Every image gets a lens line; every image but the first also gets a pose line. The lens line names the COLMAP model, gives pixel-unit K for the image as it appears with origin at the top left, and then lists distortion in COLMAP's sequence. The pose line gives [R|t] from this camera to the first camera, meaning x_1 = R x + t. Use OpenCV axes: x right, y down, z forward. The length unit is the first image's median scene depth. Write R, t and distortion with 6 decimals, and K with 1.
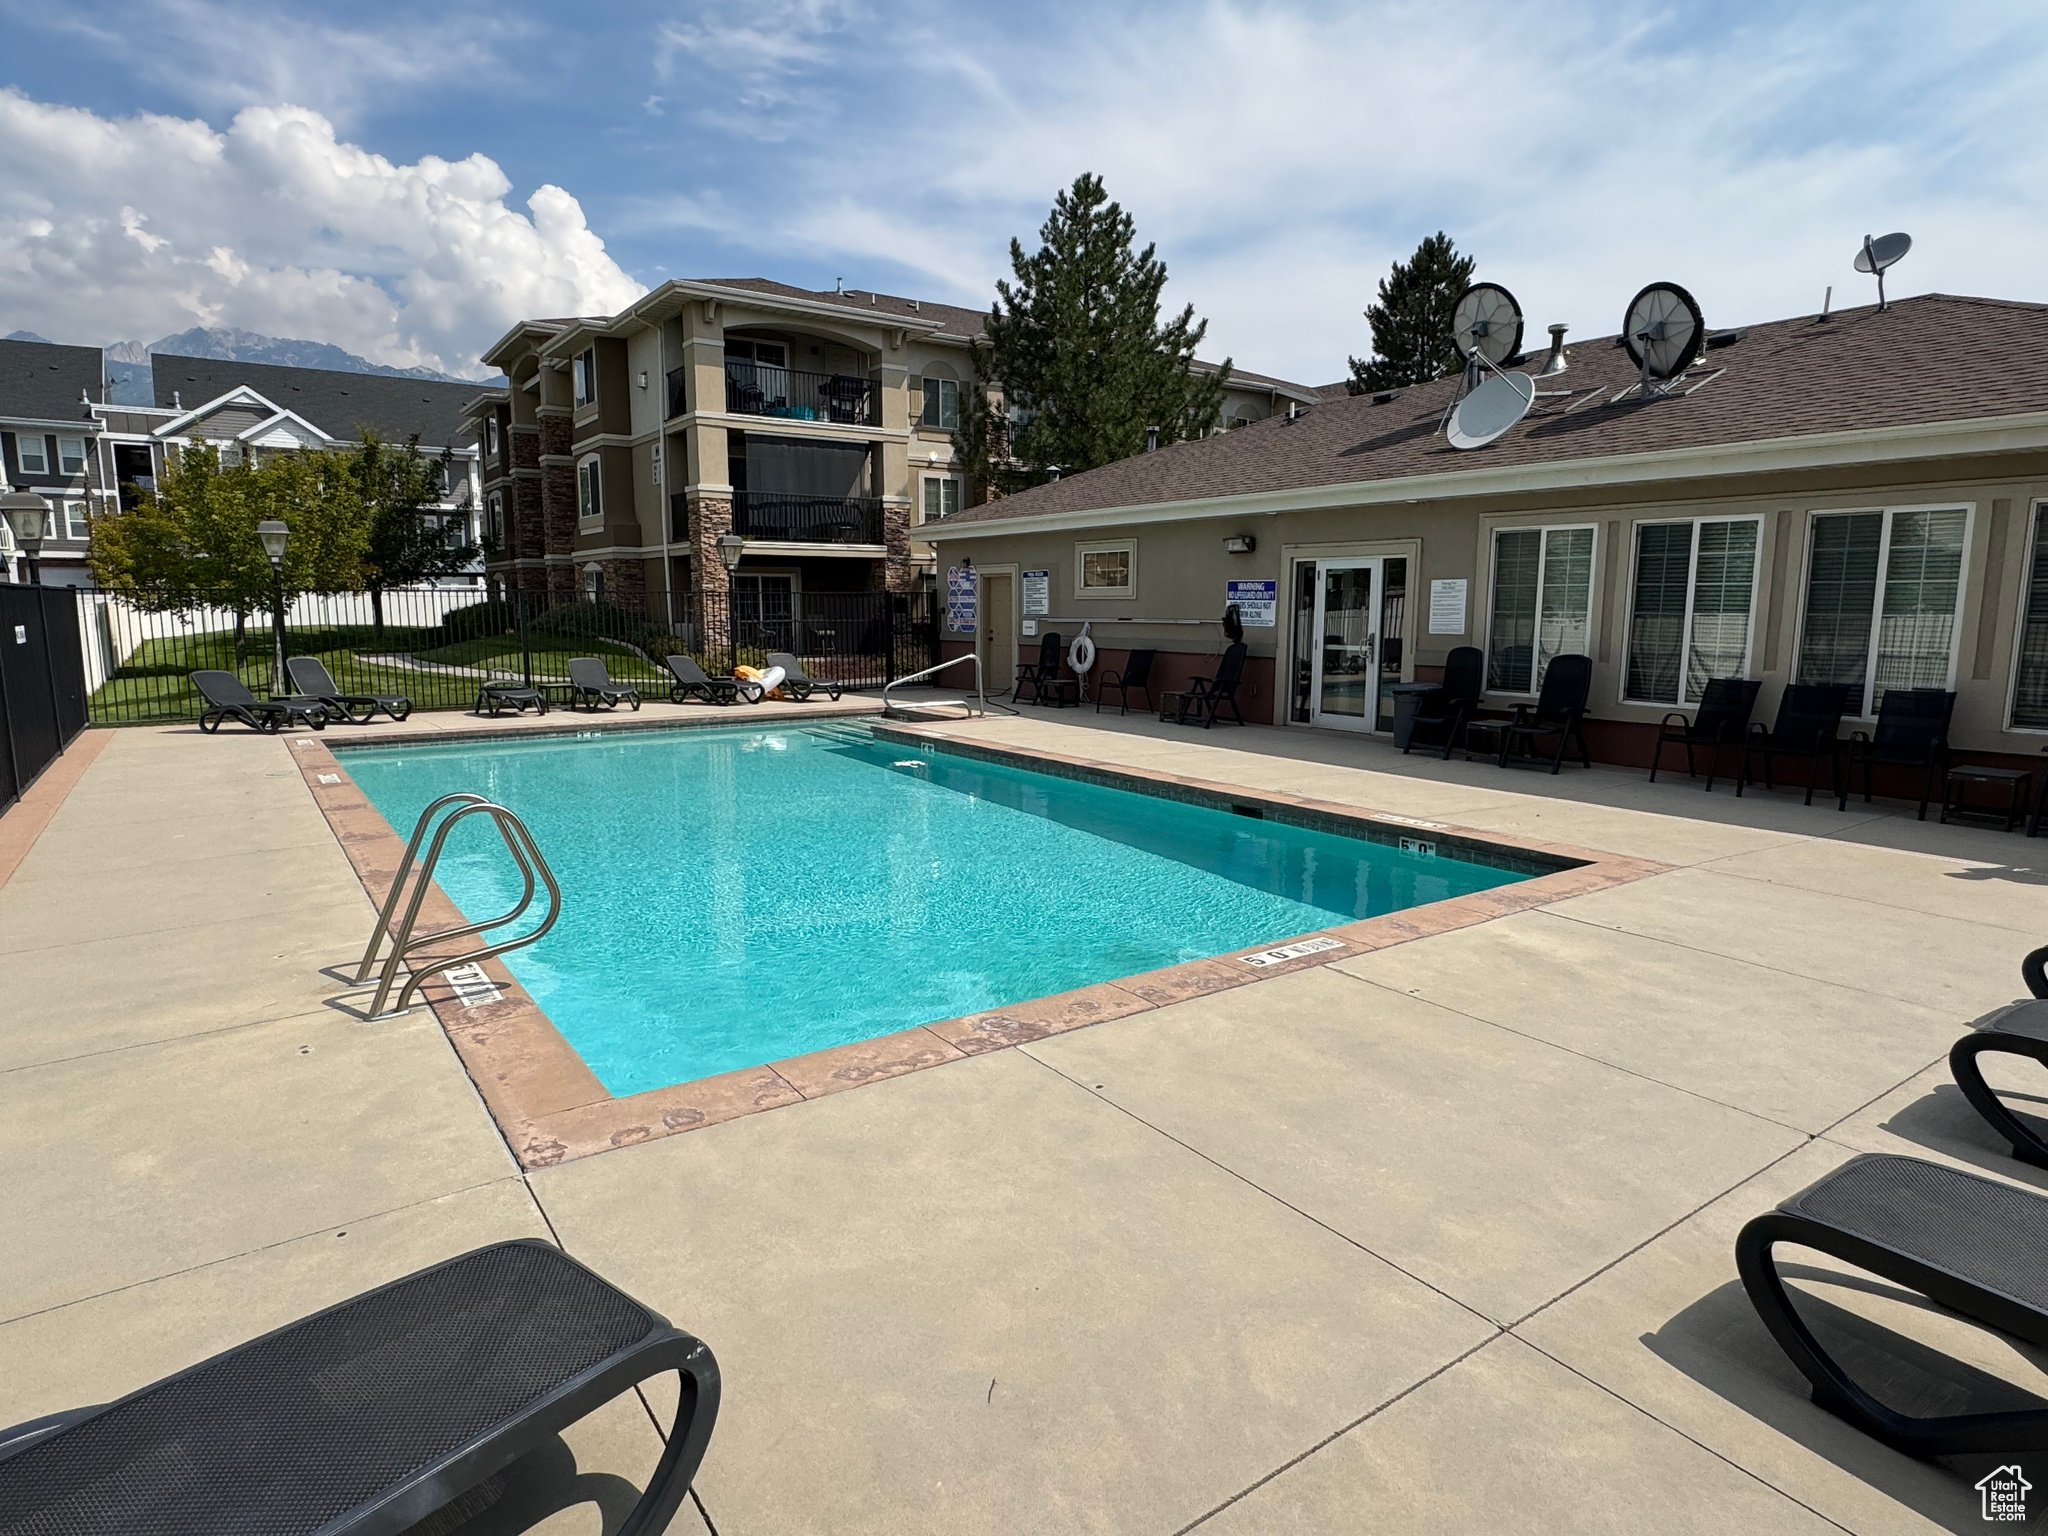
lens RADIAL K [[1172.1, 0, 1008.1], [0, 1172.1, 770.4], [0, 0, 1]] dist [-0.004770, 0.000607]
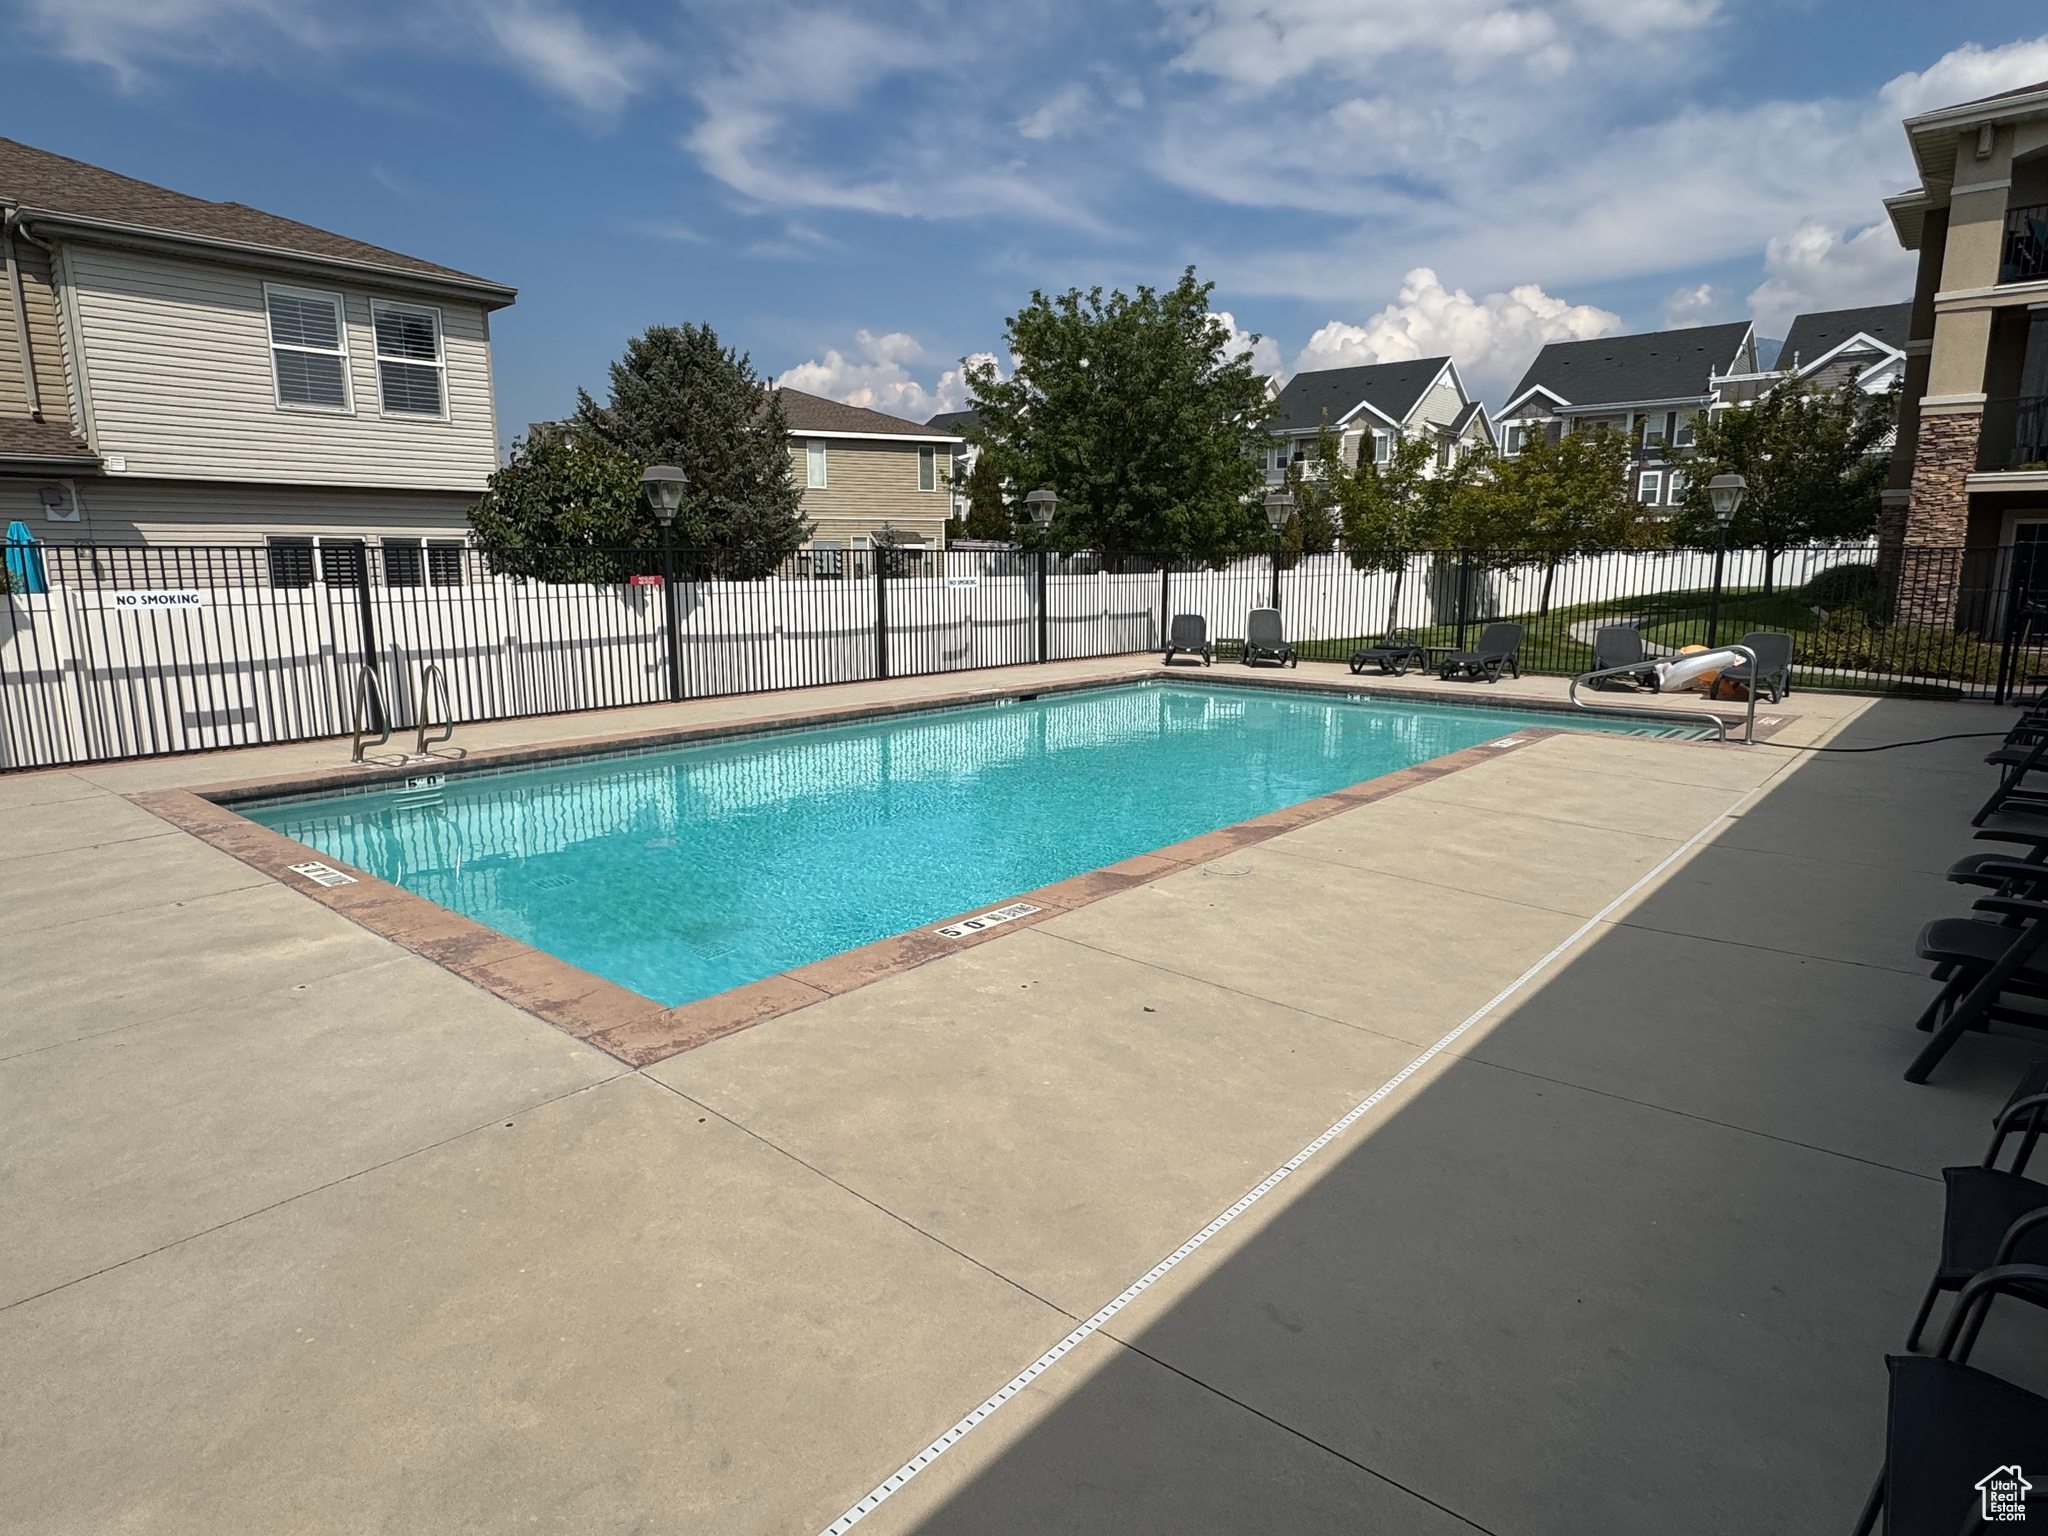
lens RADIAL K [[1172.1, 0, 1005.8], [0, 1172.1, 767.0], [0, 0, 1]] dist [-0.004770, 0.000607]
pose [[0.250359, 0.165365, -0.953926, 0.350588], [-0.137281, 0.981413, 0.134100, -0.044388], [0.958371, 0.097383, 0.268407, 0.319125]]
